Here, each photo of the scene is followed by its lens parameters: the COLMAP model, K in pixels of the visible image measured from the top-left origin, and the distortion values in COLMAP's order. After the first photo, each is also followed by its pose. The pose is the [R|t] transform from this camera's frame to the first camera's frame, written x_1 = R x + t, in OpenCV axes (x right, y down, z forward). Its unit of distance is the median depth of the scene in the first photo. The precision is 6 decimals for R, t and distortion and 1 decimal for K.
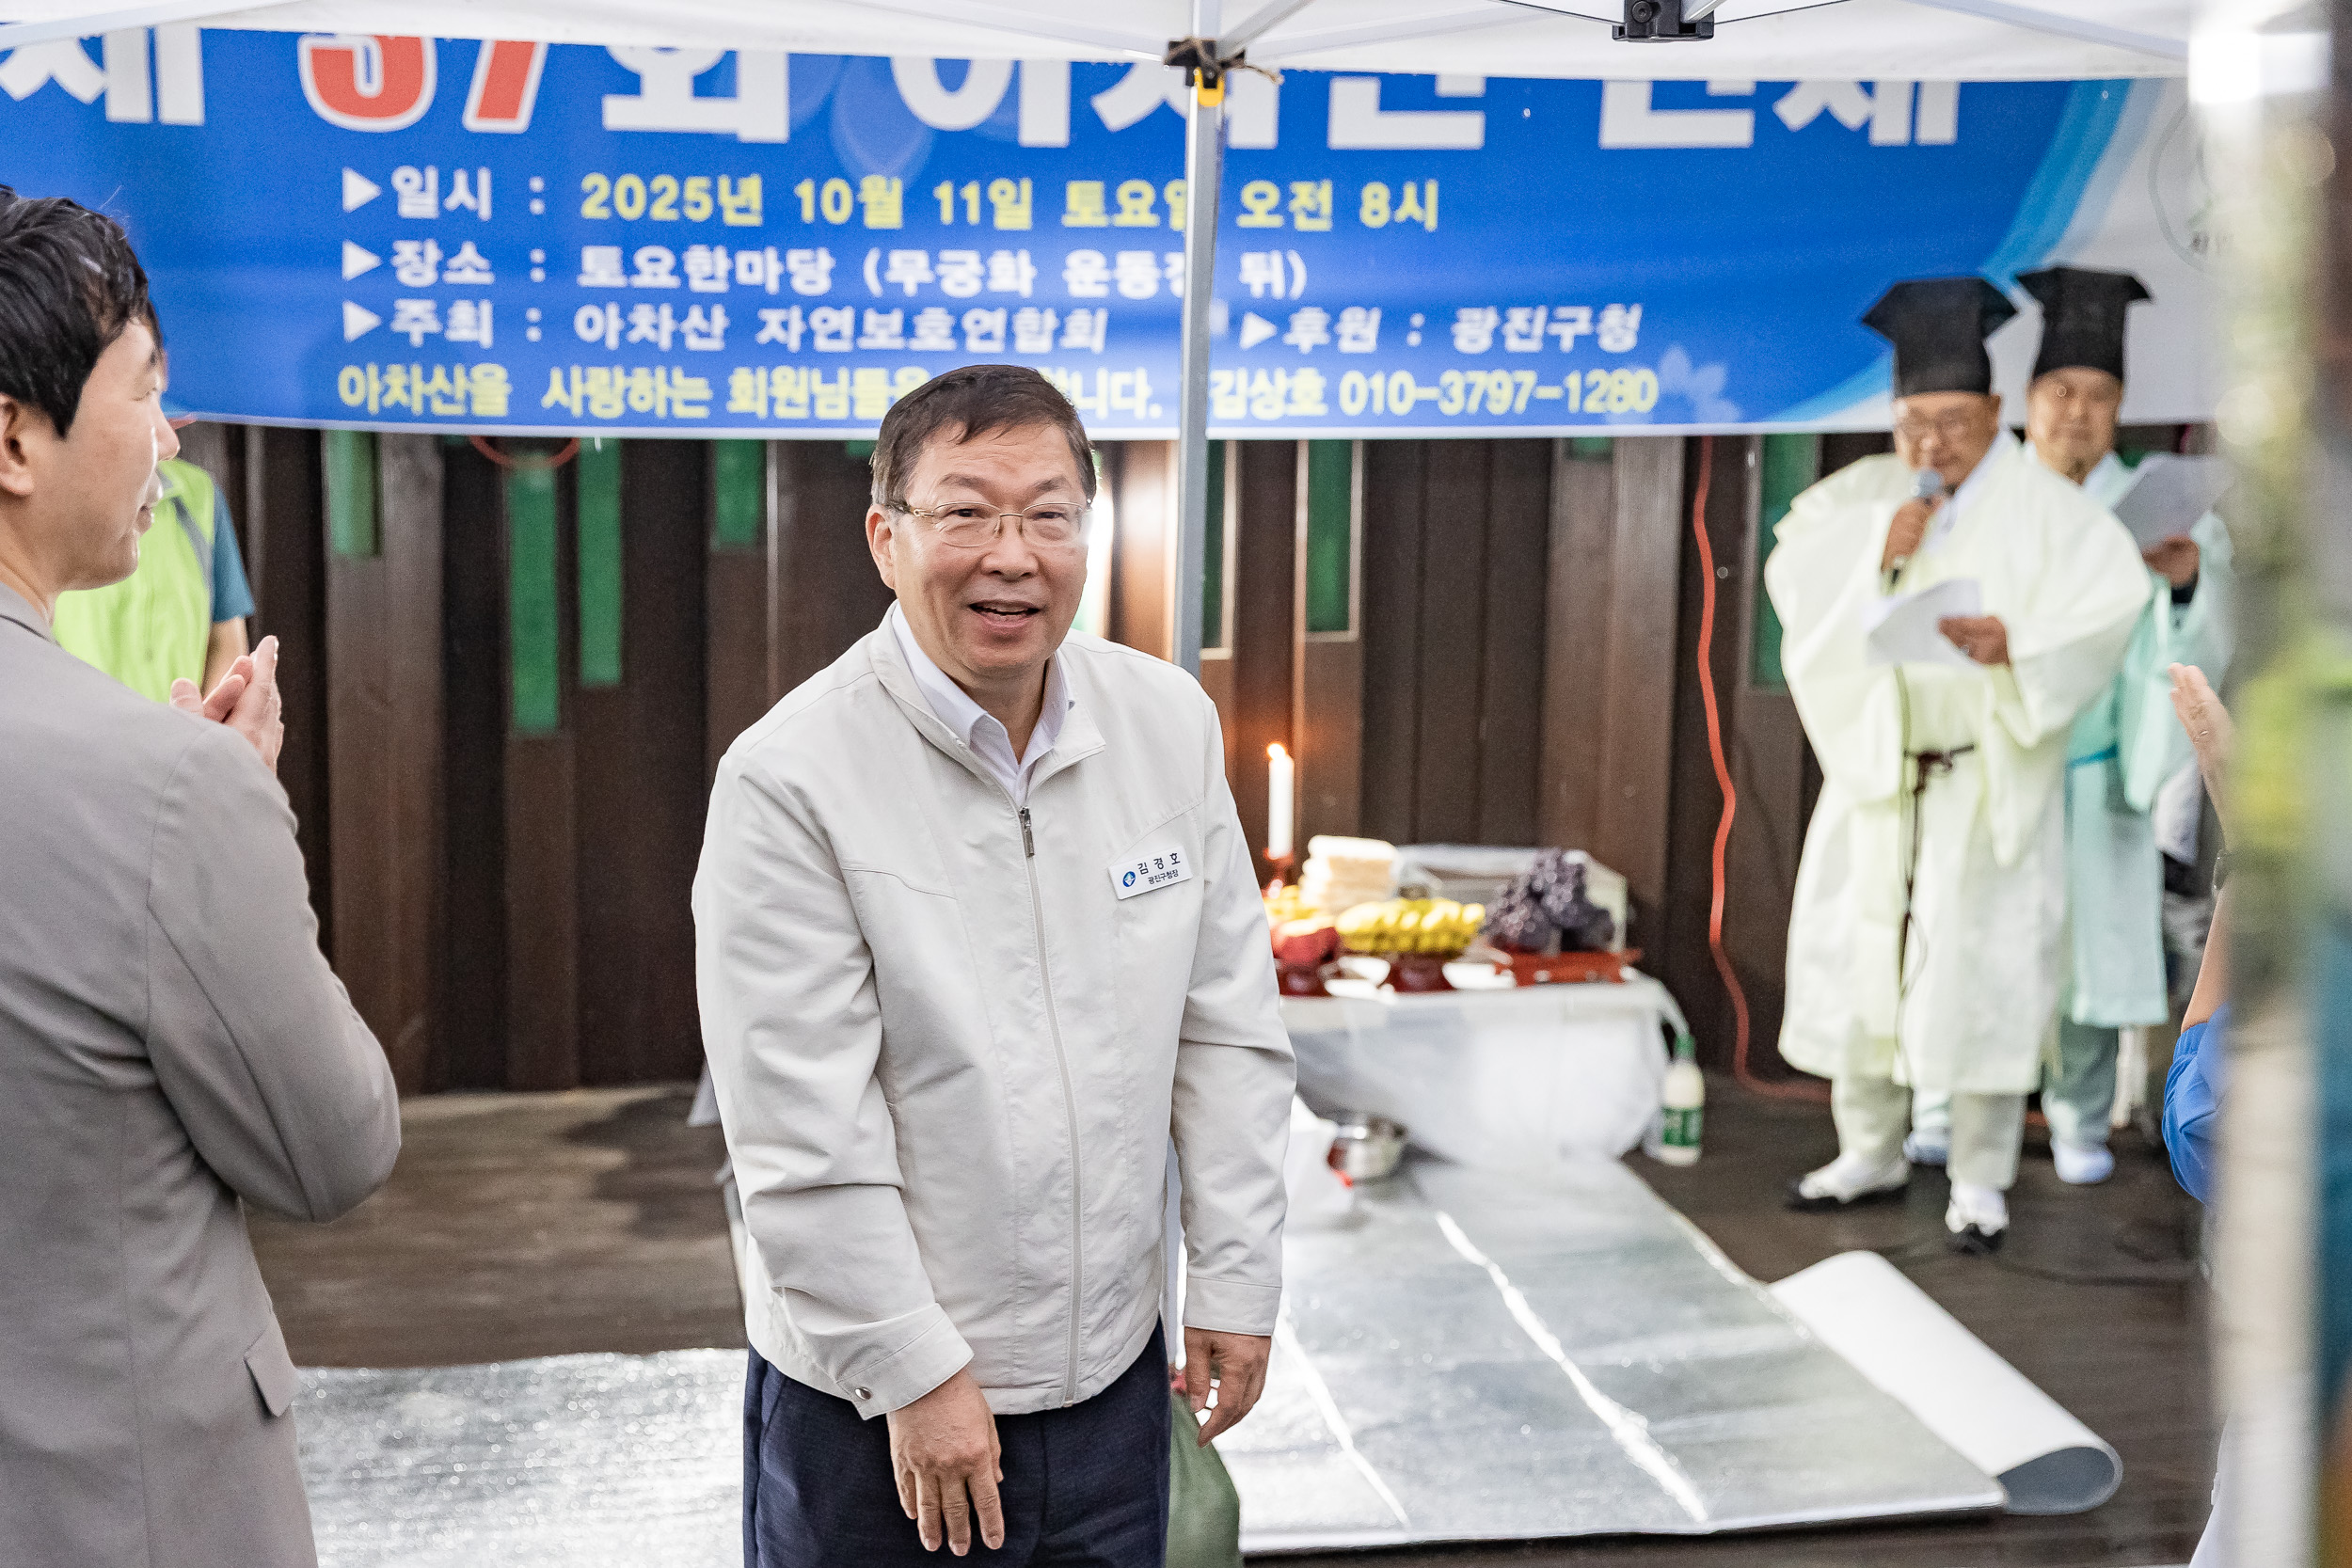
lens RADIAL K [[3502.1, 0, 1140.1], [0, 3502.1, 866.4], [0, 0, 1]] dist [0.059480, 0.000000]
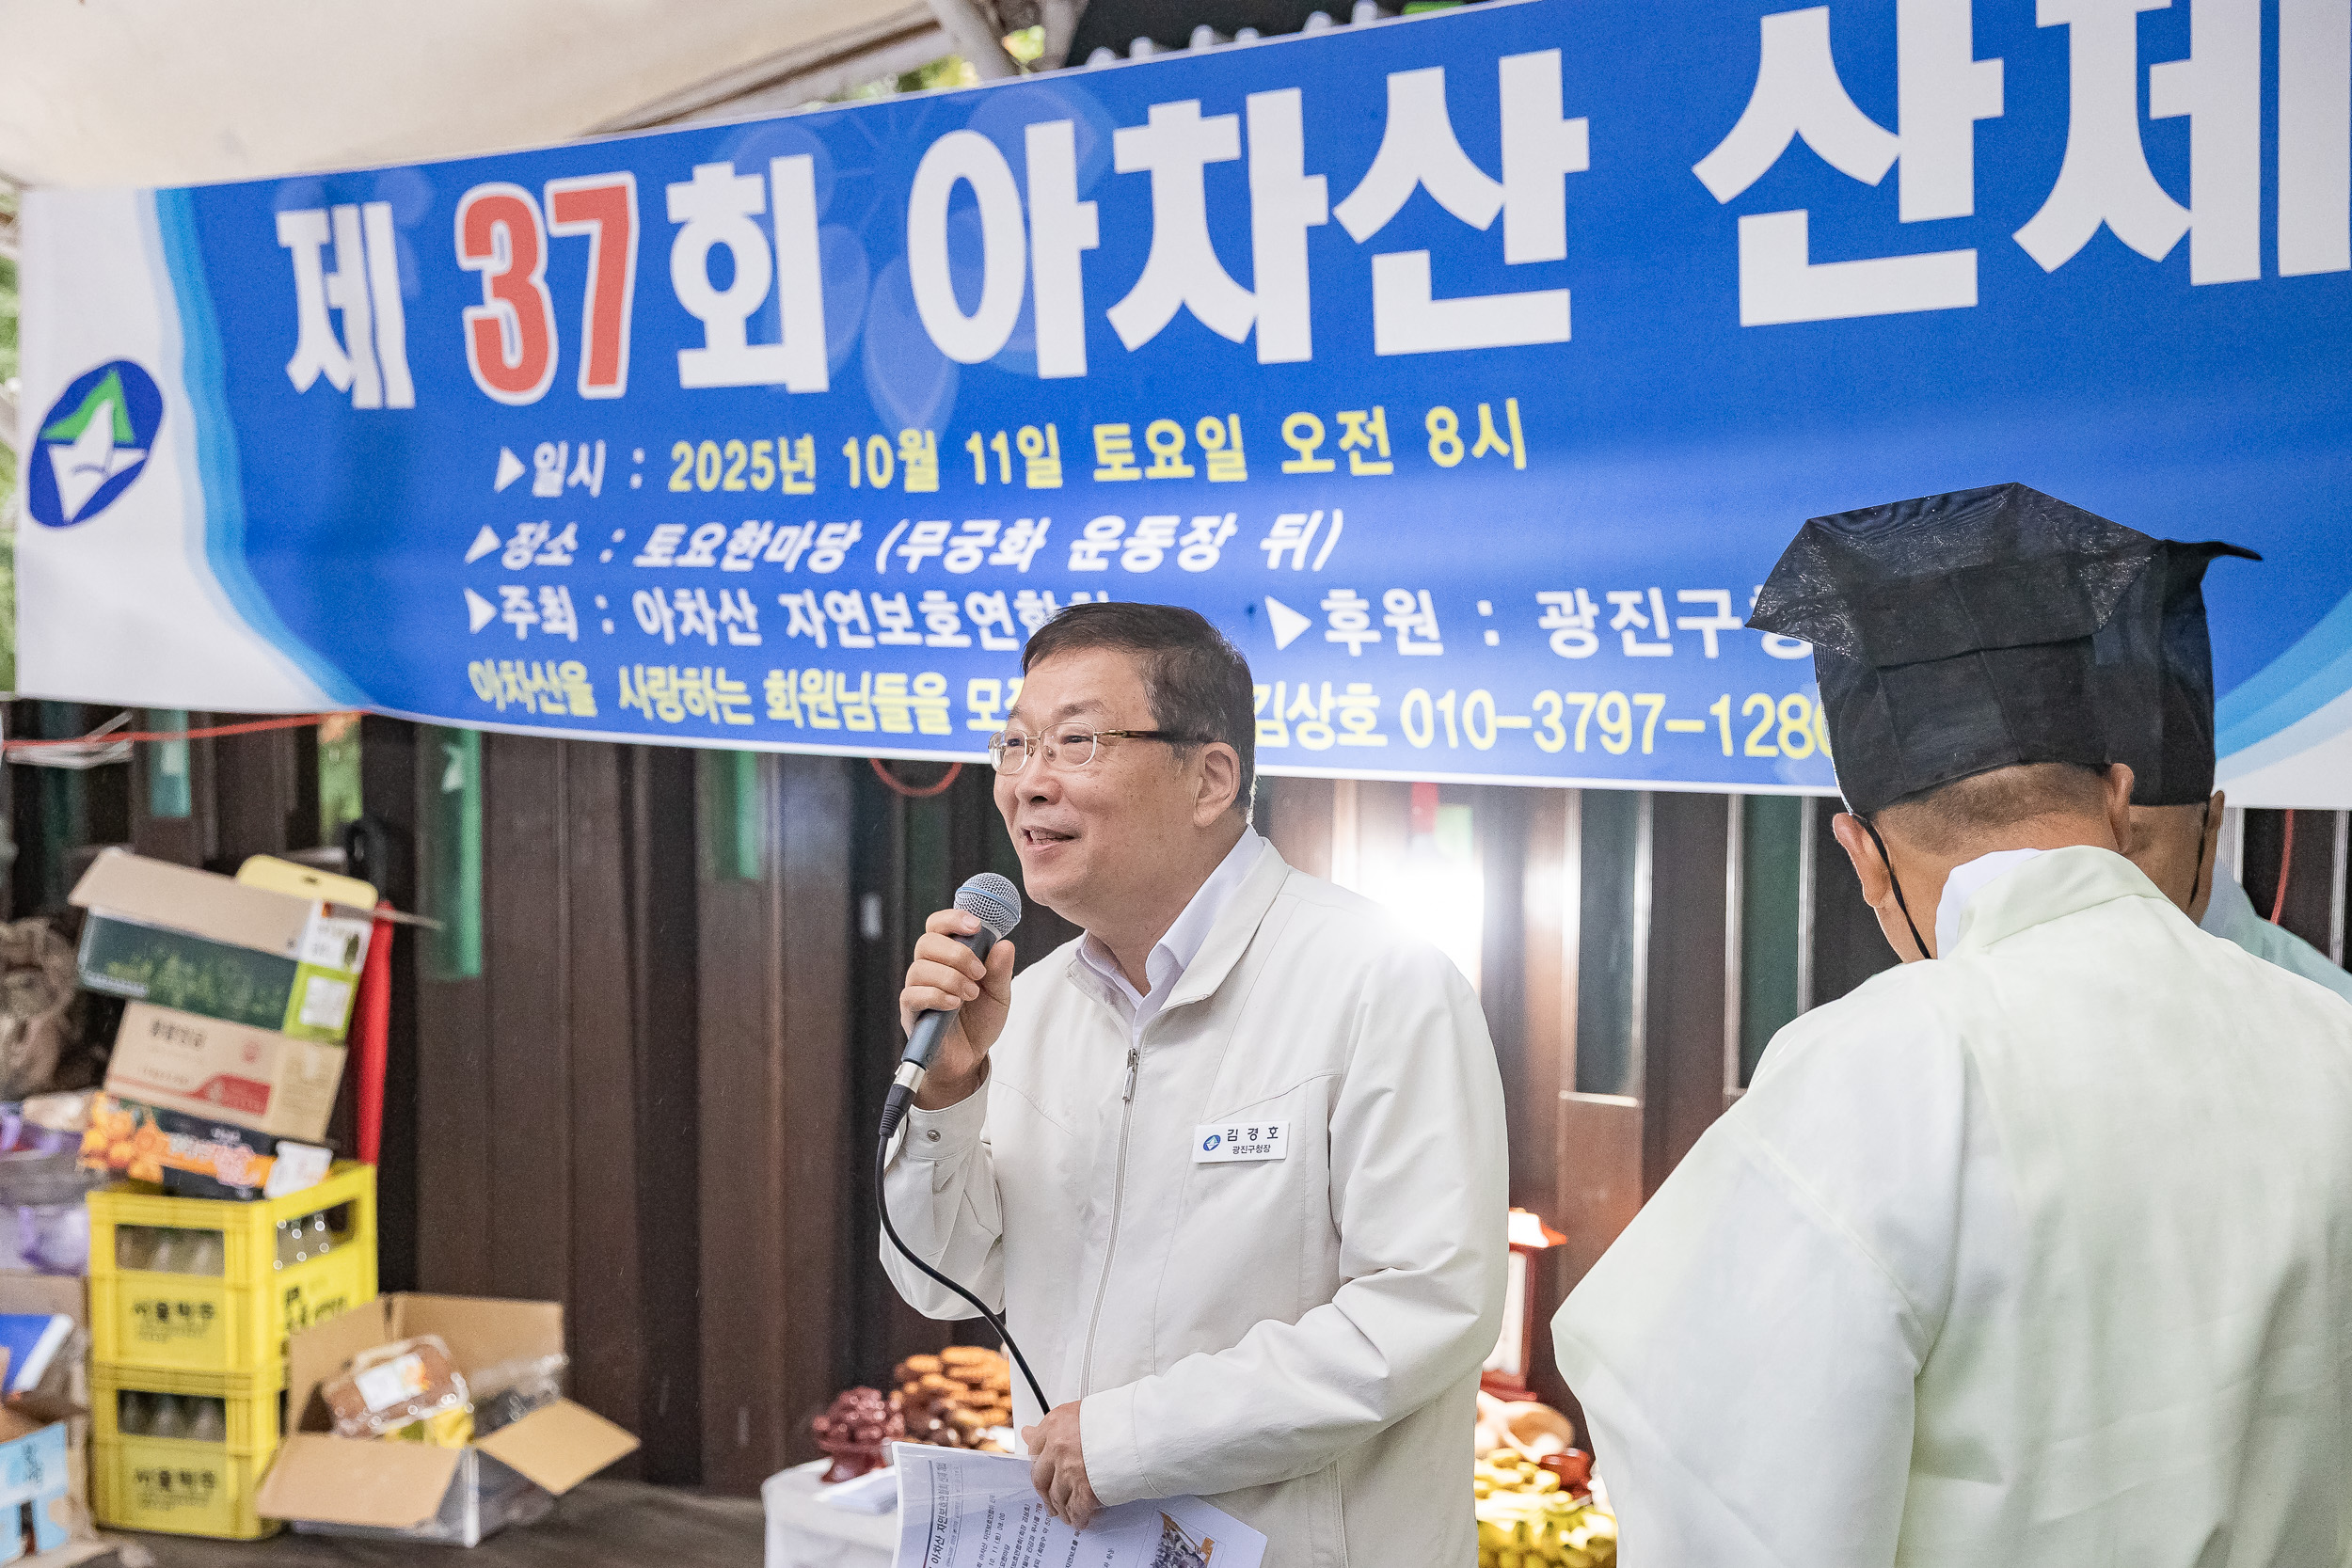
lens RADIAL K [[3222.5, 0, 1169.2], [0, 3222.5, 775.1], [0, 0, 1]] dist [0.055776, 0.000000]
pose [[0.634605, 0.033092, -0.772128, 0.508744], [-0.139808, 0.987515, -0.072584, -0.074996], [0.760086, 0.154012, 0.631308, 0.592666]]
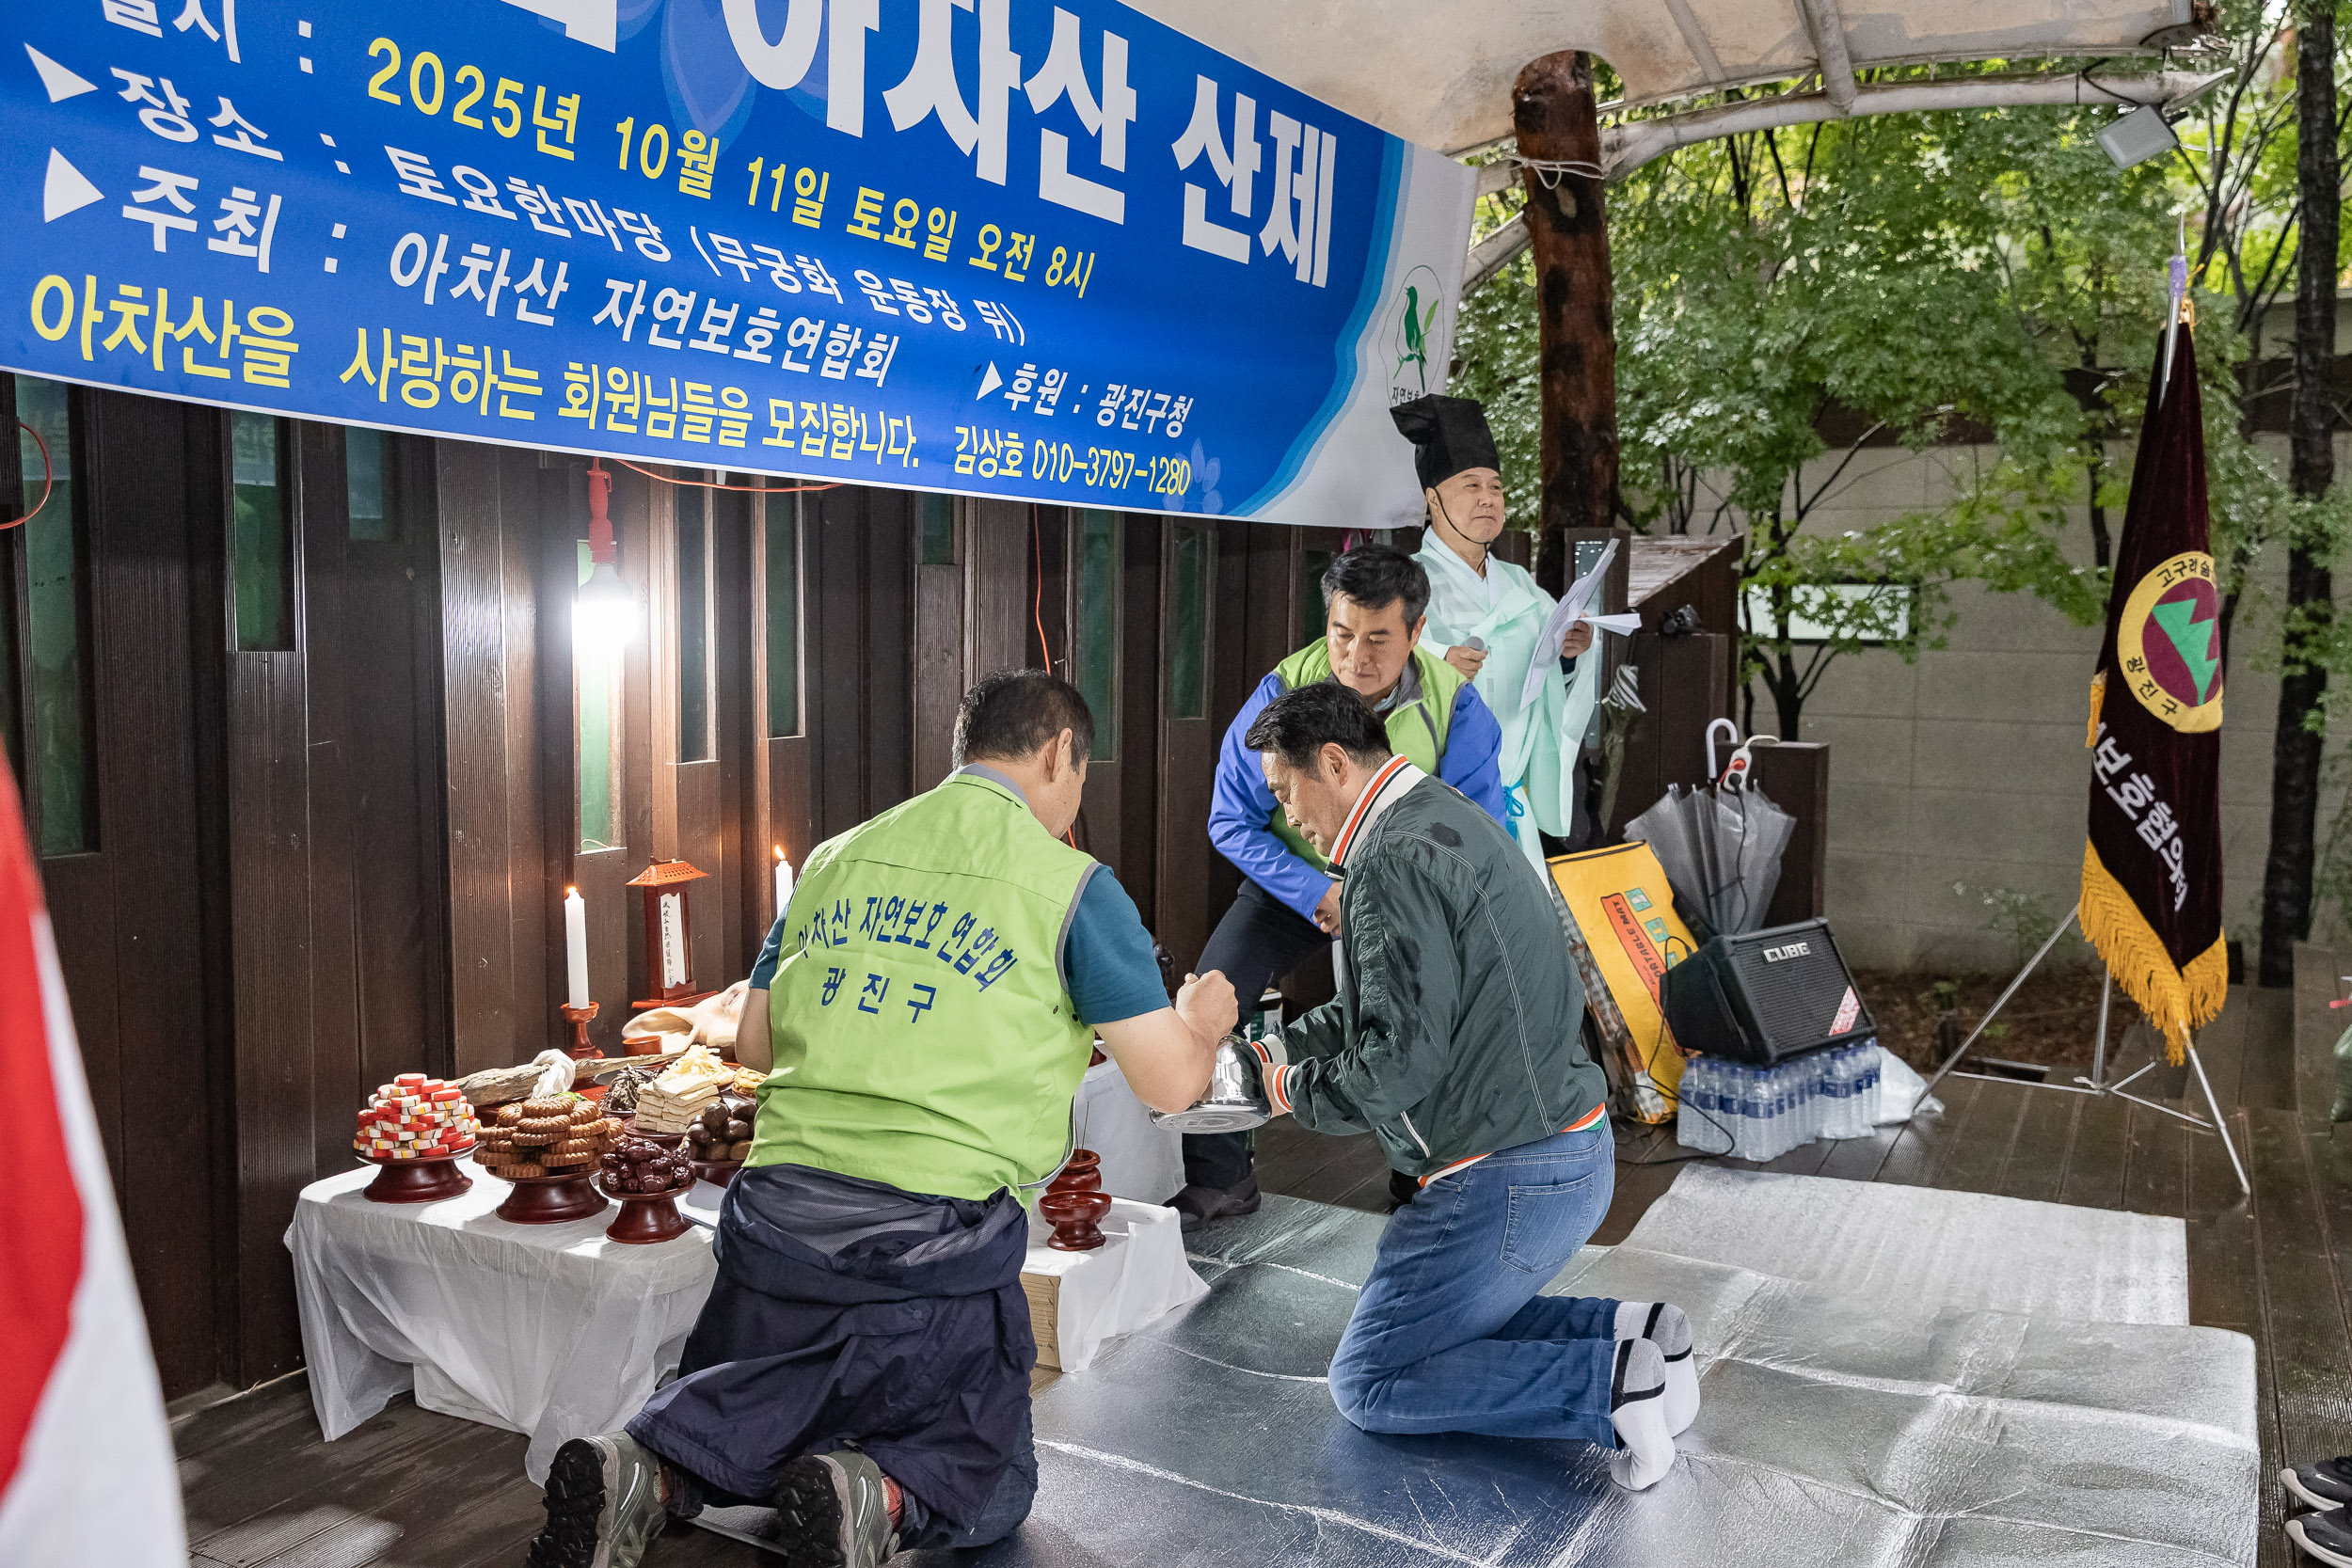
lens RADIAL K [[1929.8, 0, 1189.1], [0, 1929.8, 794.8], [0, 0, 1]] dist [-0.008692, 0.017481]
pose [[0.617312, -0.077570, 0.782885, -0.342372], [0.134440, 0.990891, -0.007827, -0.034277], [-0.775146, 0.110083, 0.622117, 0.659127]]
